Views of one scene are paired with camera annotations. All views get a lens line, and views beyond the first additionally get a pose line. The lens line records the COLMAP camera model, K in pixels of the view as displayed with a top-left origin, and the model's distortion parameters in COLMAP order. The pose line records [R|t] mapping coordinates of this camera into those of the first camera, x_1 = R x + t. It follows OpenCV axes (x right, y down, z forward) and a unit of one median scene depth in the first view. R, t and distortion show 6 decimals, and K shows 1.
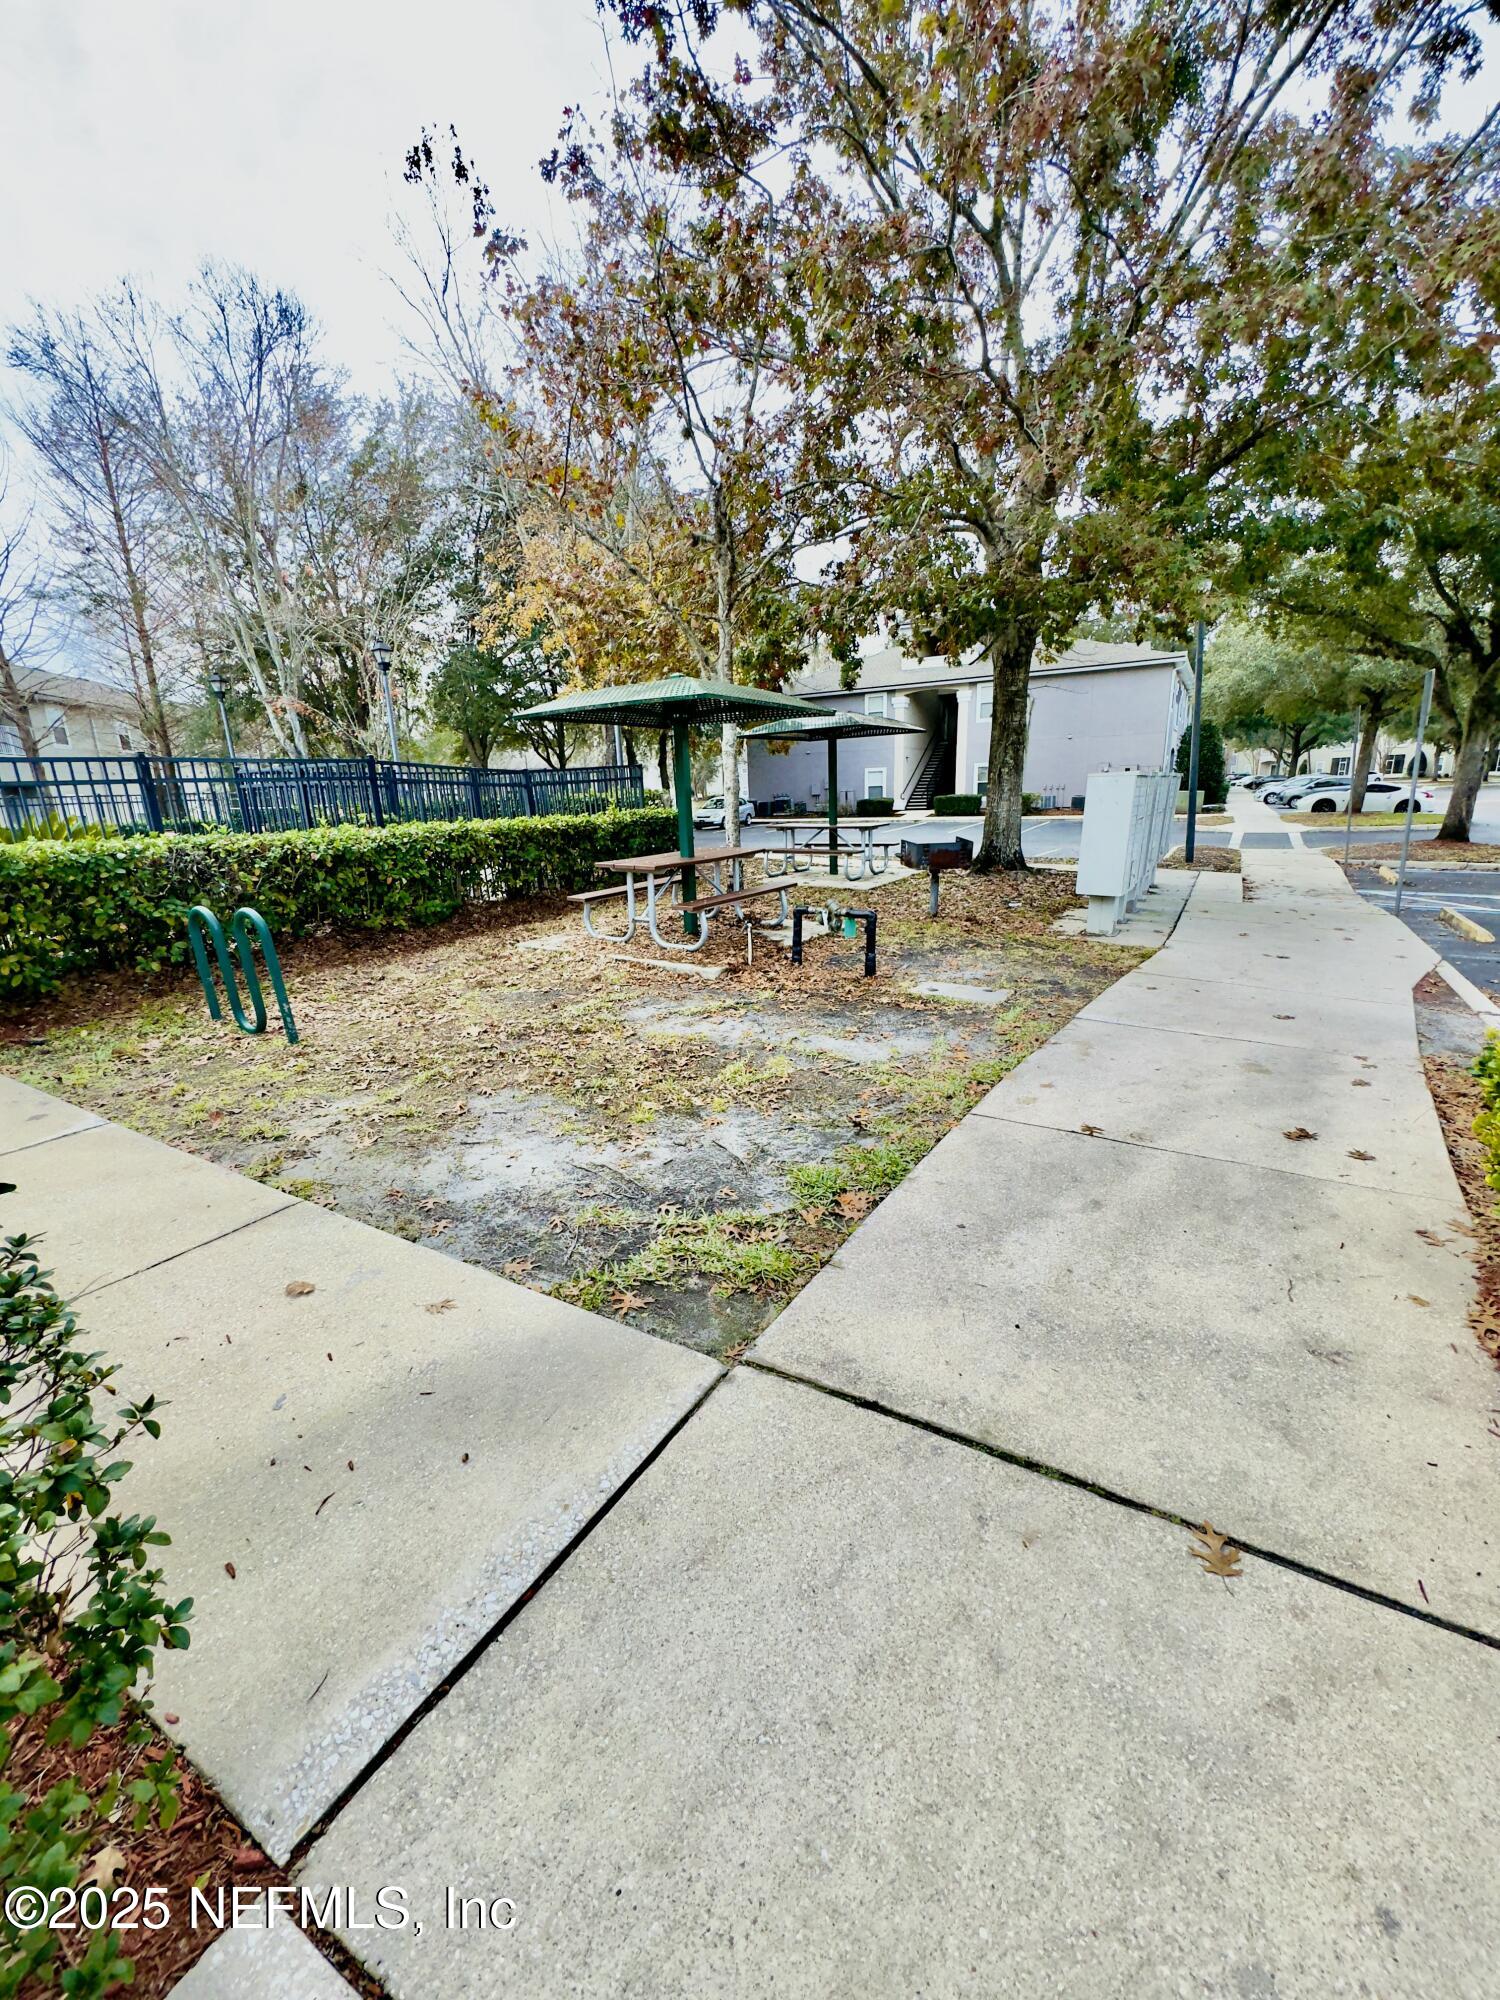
lens RADIAL K [[796.2, 0, 749.1], [0, 796.2, 996.3], [0, 0, 1]] dist [0.001237, 0.000112]
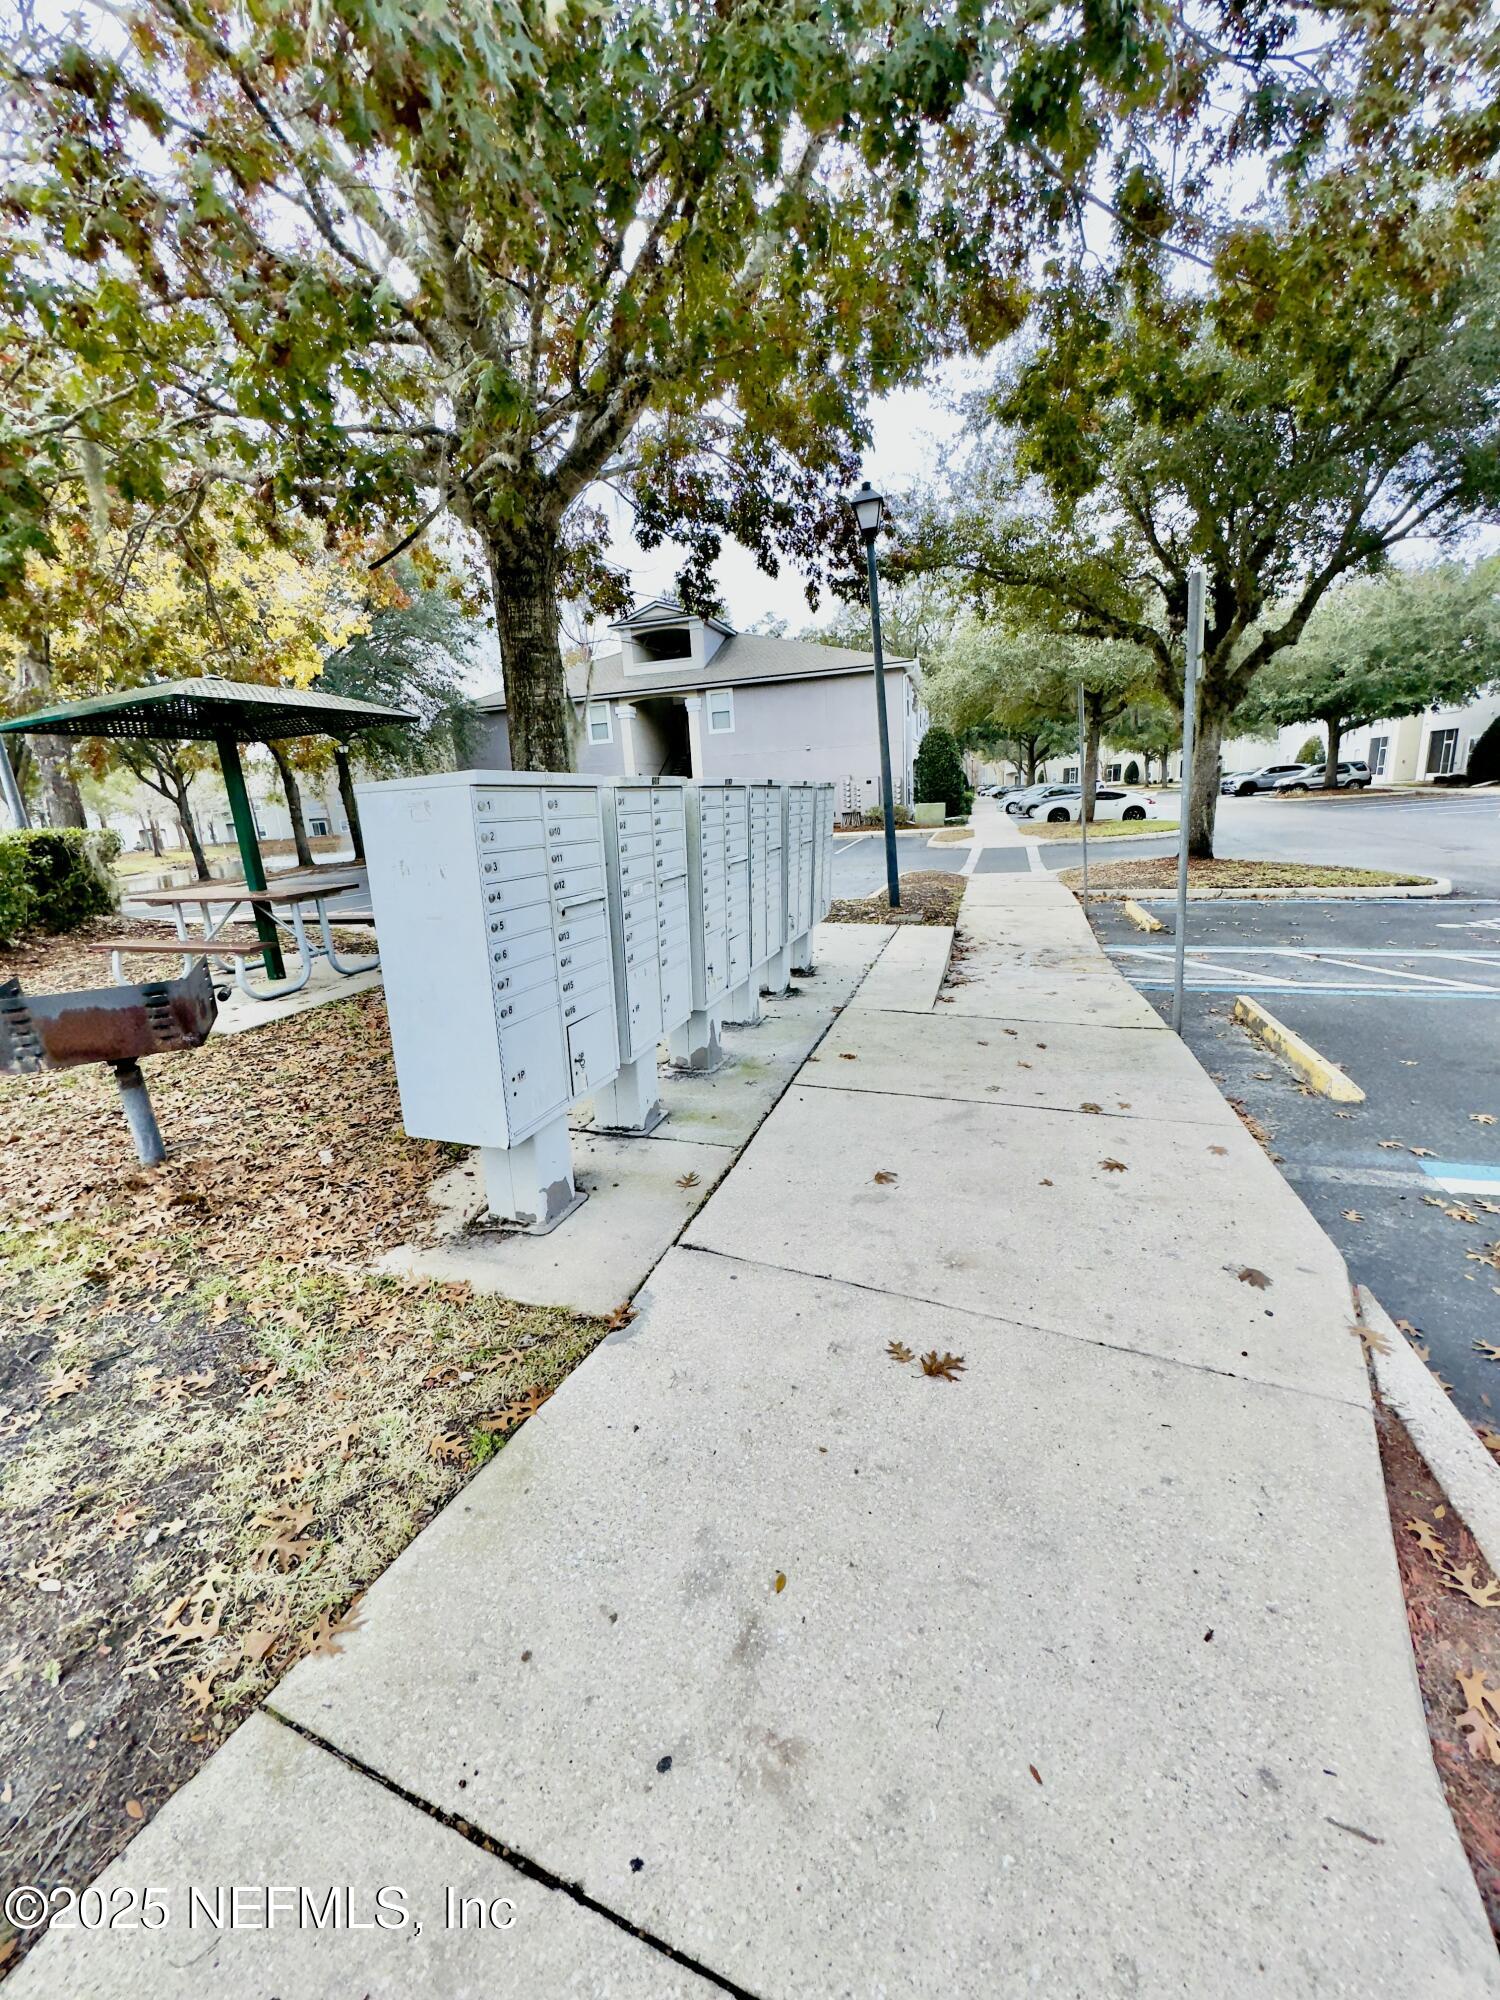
lens RADIAL K [[796.2, 0, 751.4], [0, 796.2, 998.6], [0, 0, 1]] dist [0.001237, 0.000112]
pose [[0.968642, -0.085582, 0.233254, 0.098796], [0.090426, 0.995852, -0.010134, -0.035107], [-0.231419, 0.030909, 0.972363, 0.131278]]
